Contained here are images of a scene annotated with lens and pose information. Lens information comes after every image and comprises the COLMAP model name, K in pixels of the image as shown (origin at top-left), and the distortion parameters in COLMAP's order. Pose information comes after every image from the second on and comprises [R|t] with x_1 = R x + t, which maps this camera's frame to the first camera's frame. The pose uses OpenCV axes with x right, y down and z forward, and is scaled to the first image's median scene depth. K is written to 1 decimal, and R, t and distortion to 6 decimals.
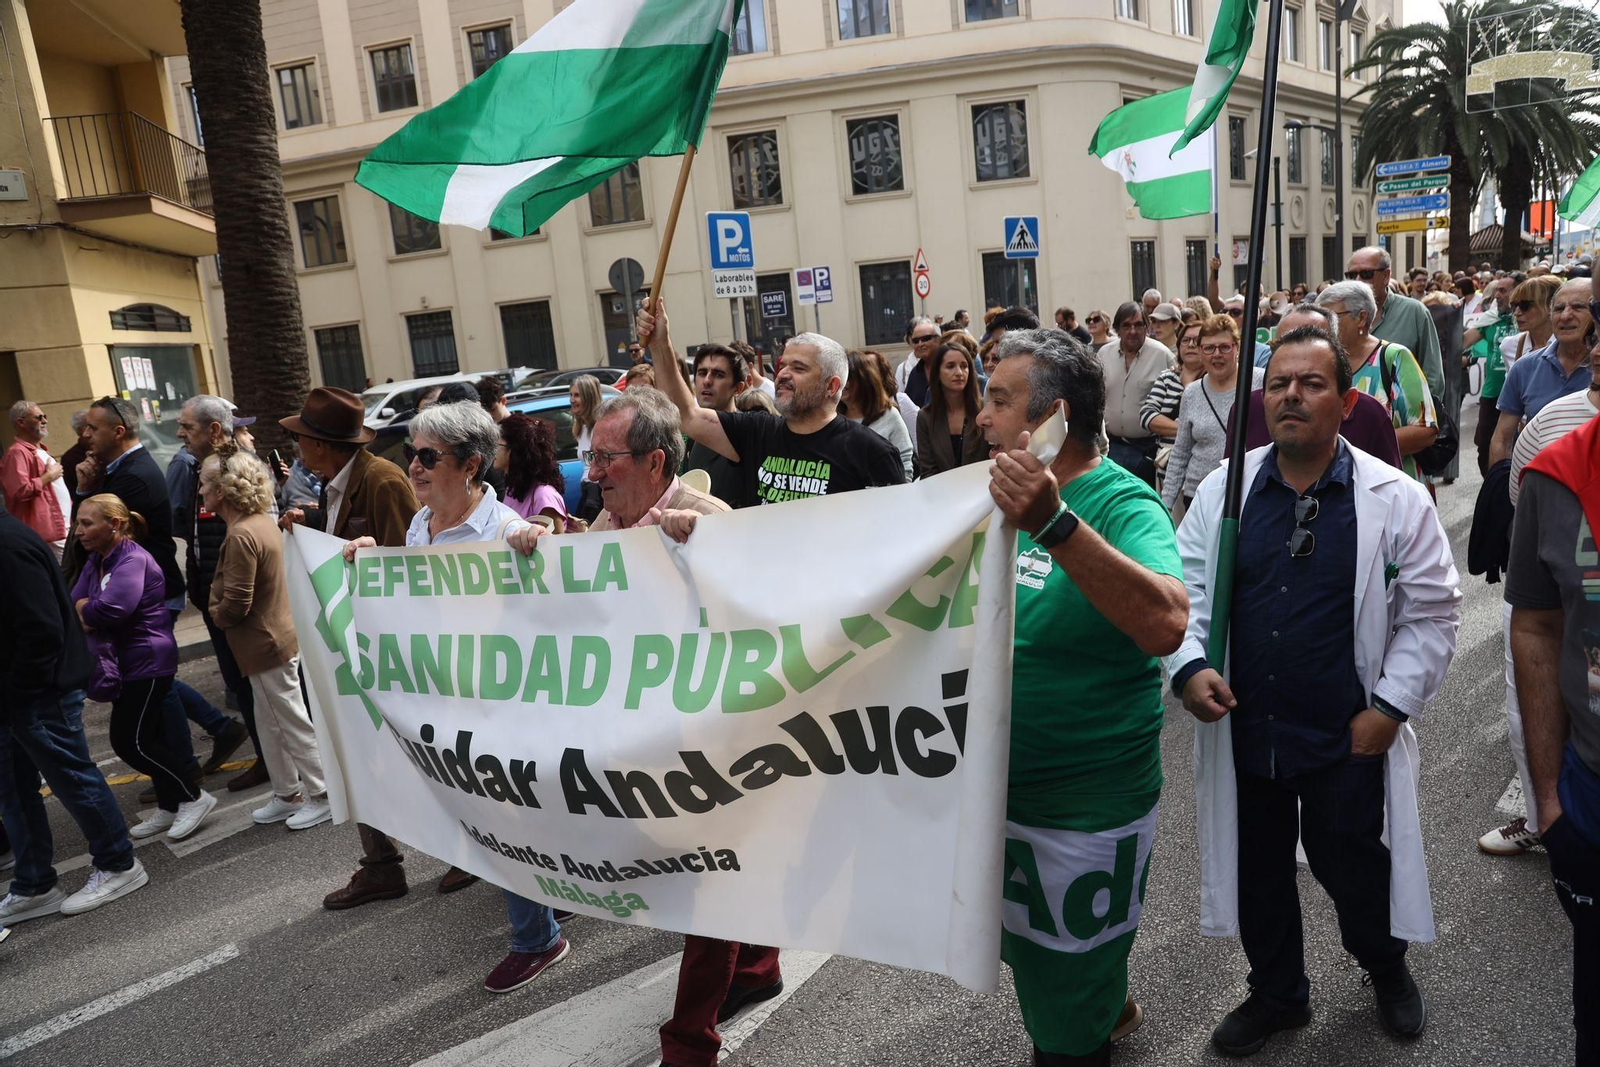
lens RADIAL K [[1065.1, 0, 797.8], [0, 1065.1, 539.9], [0, 0, 1]] dist [-0.121789, 0.062309]
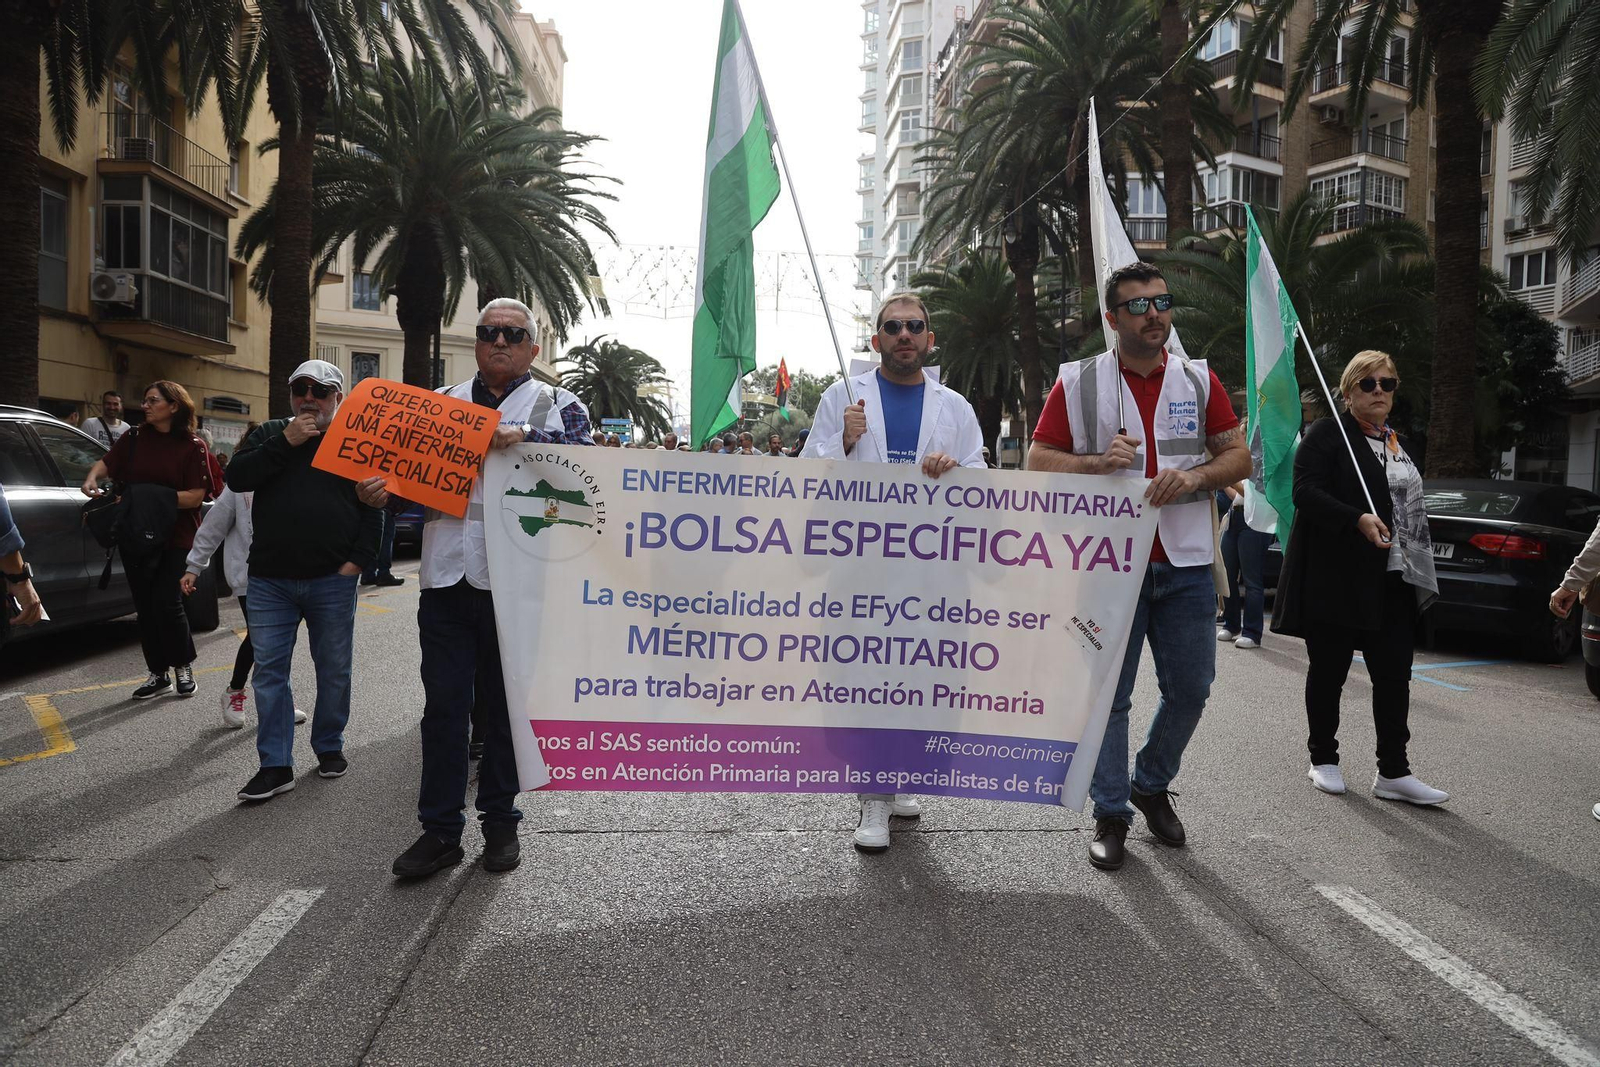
lens RADIAL K [[1076.9, 0, 798.8], [0, 1076.9, 542.8], [0, 0, 1]] dist [-0.127270, 0.072732]
pose [[0.633519, 0.067032, 0.770818, -0.848928], [0.073460, 0.986529, -0.146166, 0.247546], [-0.770232, 0.149223, 0.620061, -0.672930]]
